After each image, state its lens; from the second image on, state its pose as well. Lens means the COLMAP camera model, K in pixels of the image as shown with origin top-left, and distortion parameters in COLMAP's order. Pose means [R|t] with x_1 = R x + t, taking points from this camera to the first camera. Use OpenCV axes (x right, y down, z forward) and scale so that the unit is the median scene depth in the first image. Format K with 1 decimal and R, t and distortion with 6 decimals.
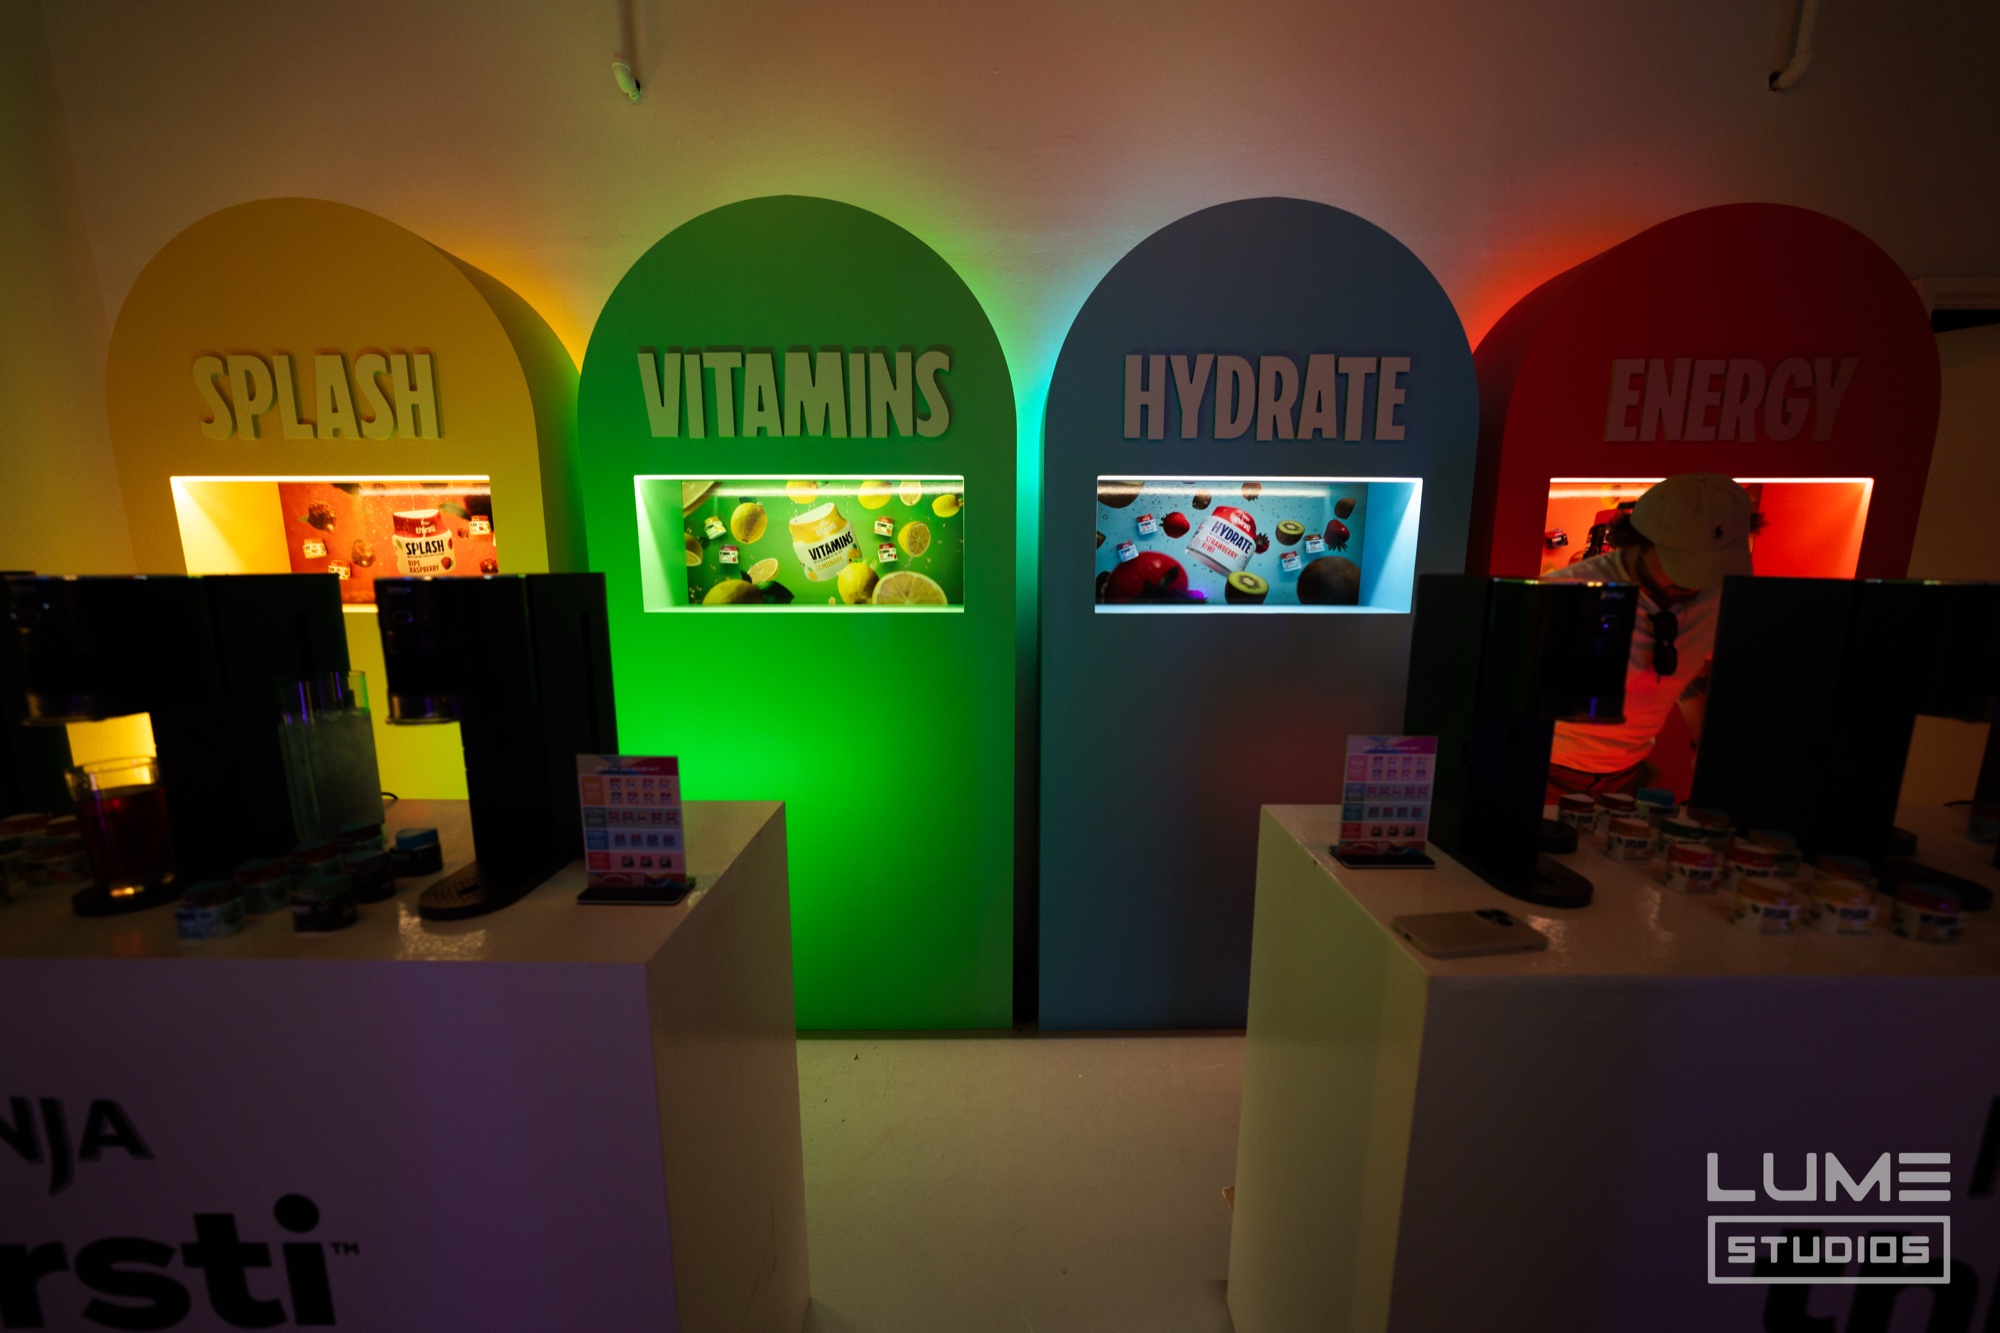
lens RADIAL K [[690.8, 0, 1001.3], [0, 690.8, 668.1], [0, 0, 1]] dist [-0.027053, 0.004671]
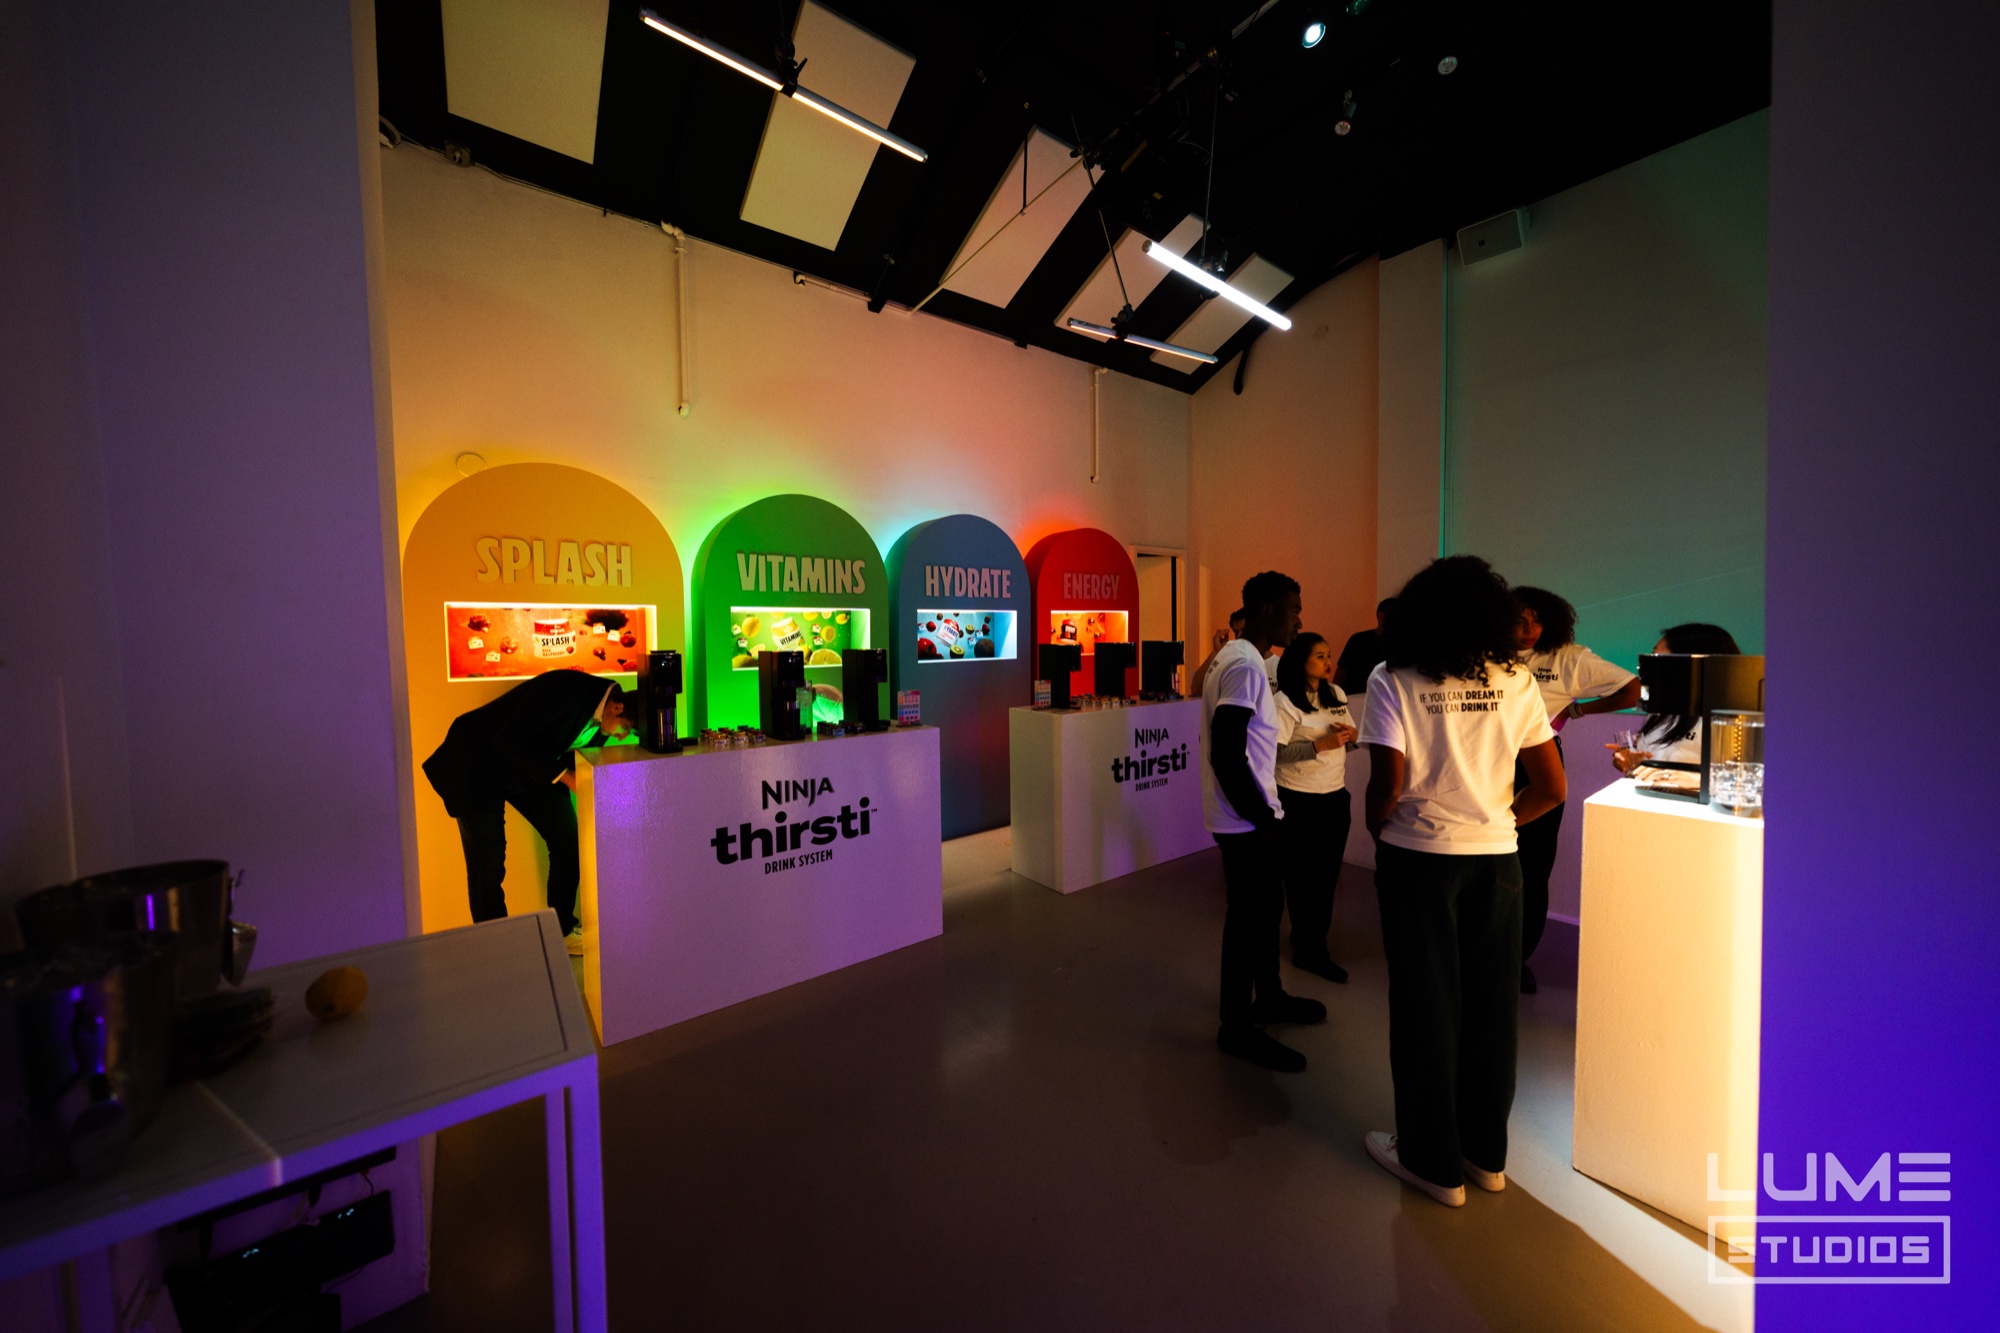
lens RADIAL K [[690.8, 0, 1024.5], [0, 690.8, 661.9], [0, 0, 1]] dist [-0.027053, 0.004671]
pose [[0.772456, -0.037004, 0.633989, -1.235957], [0.112200, 0.990549, -0.078889, 0.169204], [-0.625078, 0.132072, 0.769308, -1.253242]]
